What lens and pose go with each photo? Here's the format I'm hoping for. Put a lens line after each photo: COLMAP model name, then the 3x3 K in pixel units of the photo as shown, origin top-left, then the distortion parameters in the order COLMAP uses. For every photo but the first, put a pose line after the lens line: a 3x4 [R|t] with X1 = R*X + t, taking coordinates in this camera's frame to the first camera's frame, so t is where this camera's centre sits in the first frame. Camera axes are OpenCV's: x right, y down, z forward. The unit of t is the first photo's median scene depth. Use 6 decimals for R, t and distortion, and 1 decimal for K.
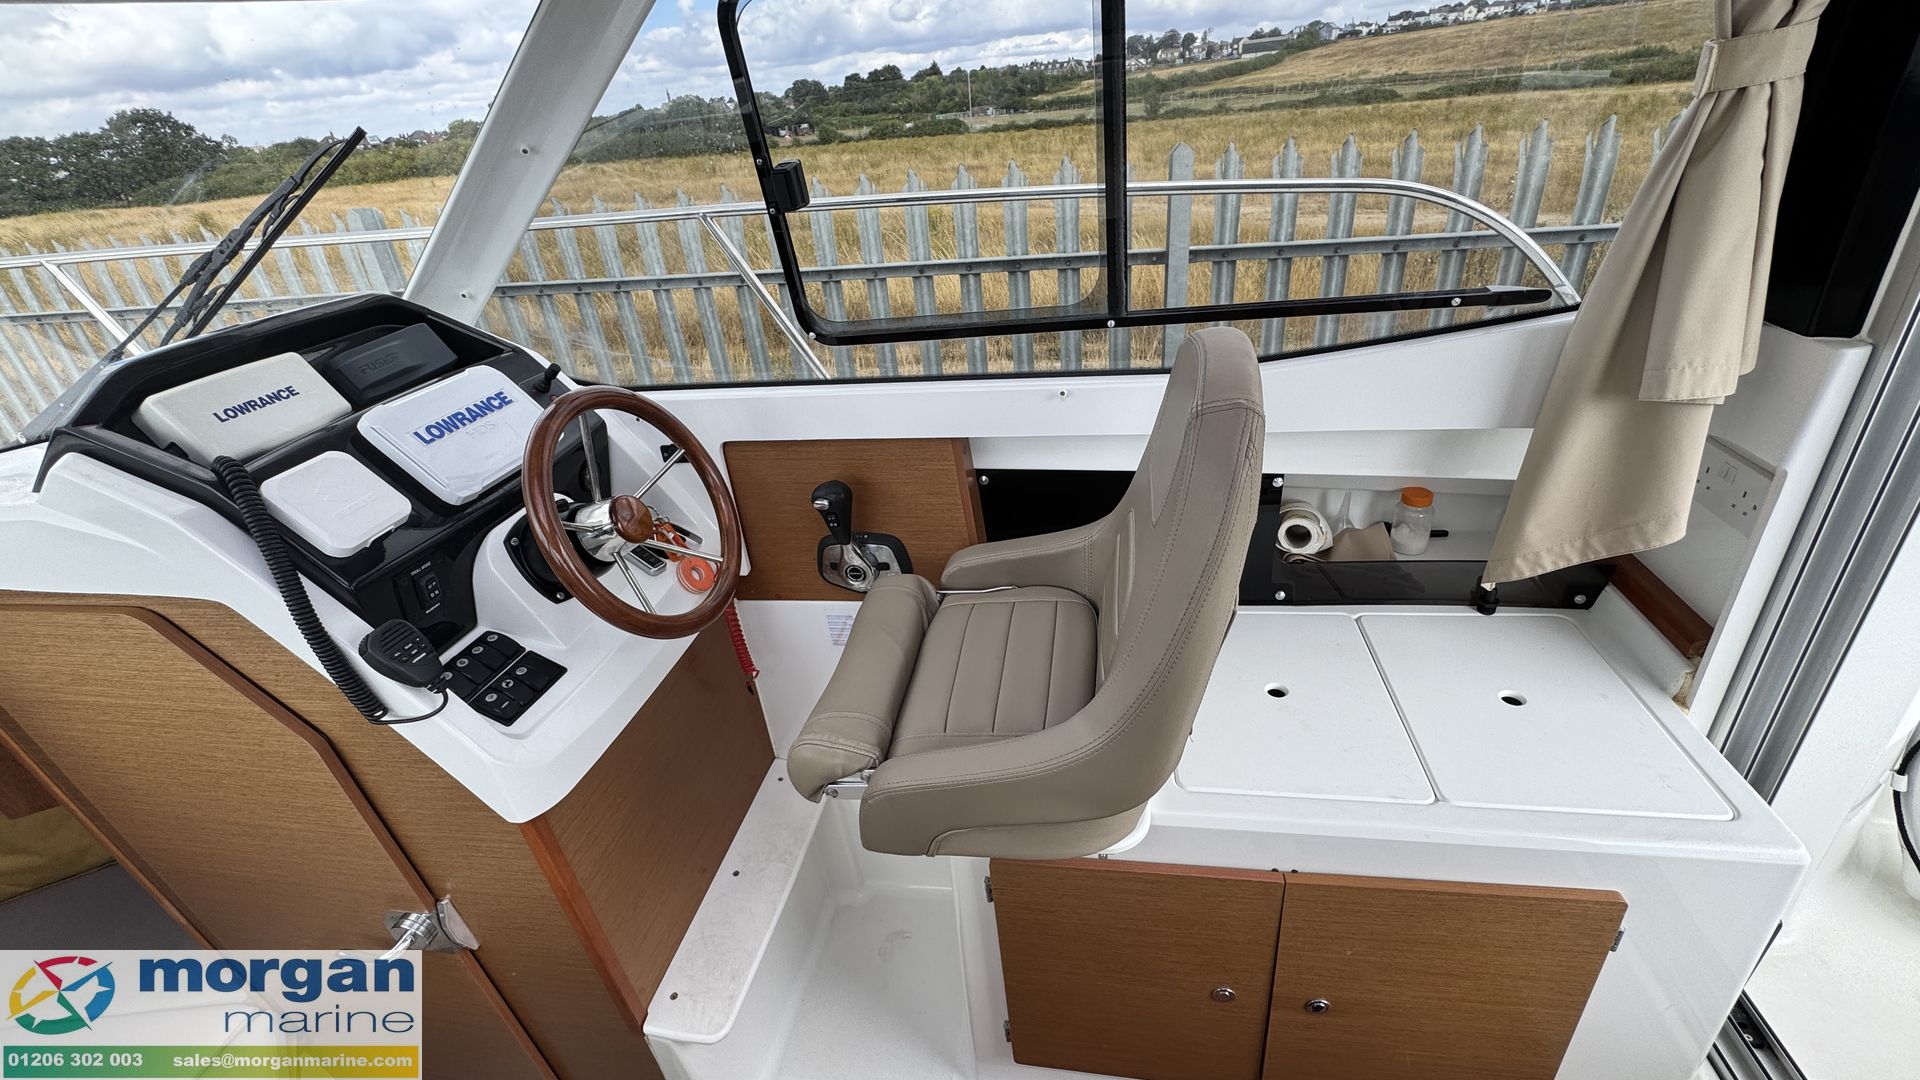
lens RADIAL K [[771.2, 0, 960.4], [0, 771.2, 542.3], [0, 0, 1]] dist [-0.006238, 0.000559]
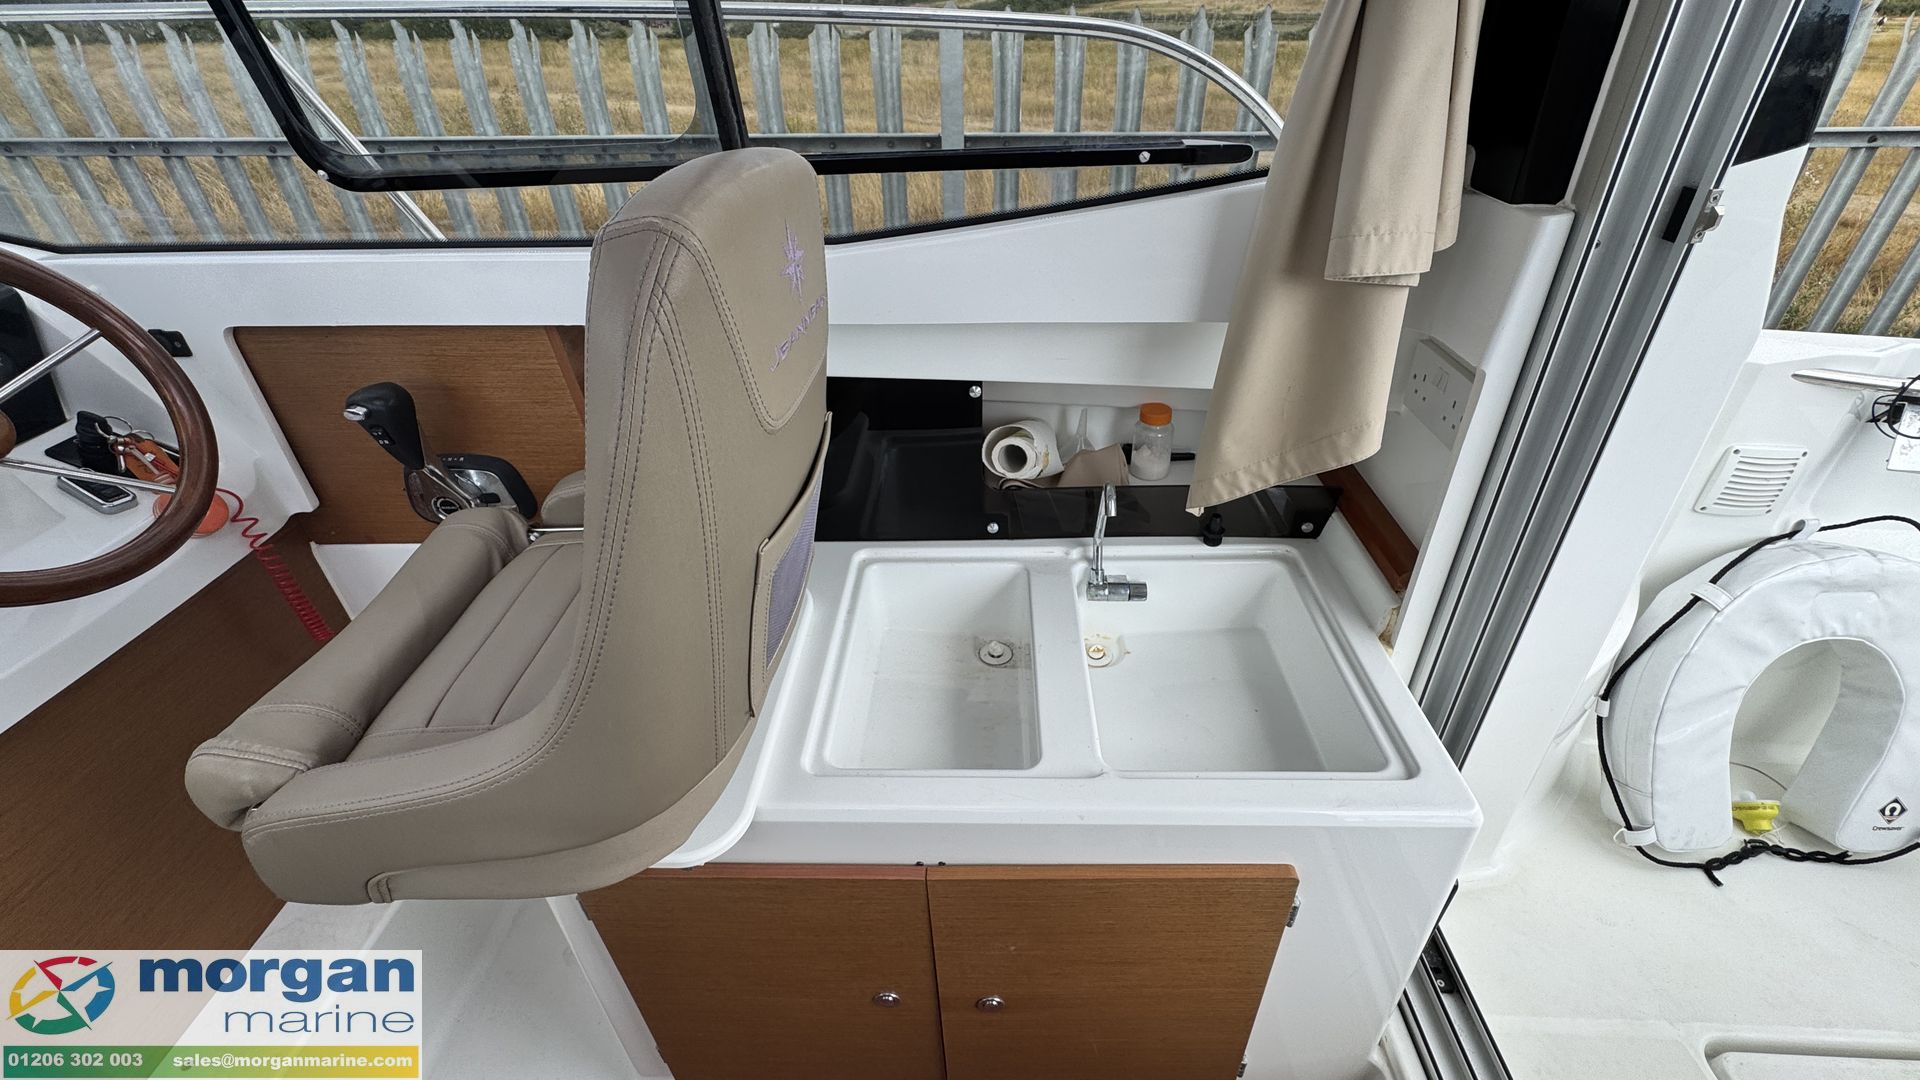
lens RADIAL K [[771.2, 0, 966.9], [0, 771.2, 543.7], [0, 0, 1]] dist [-0.006238, 0.000559]
pose [[0.987713, -0.018275, 0.155205, 0.277556], [0.004909, 0.996277, 0.086066, 0.014007], [-0.156200, -0.084247, 0.984126, 0.176436]]
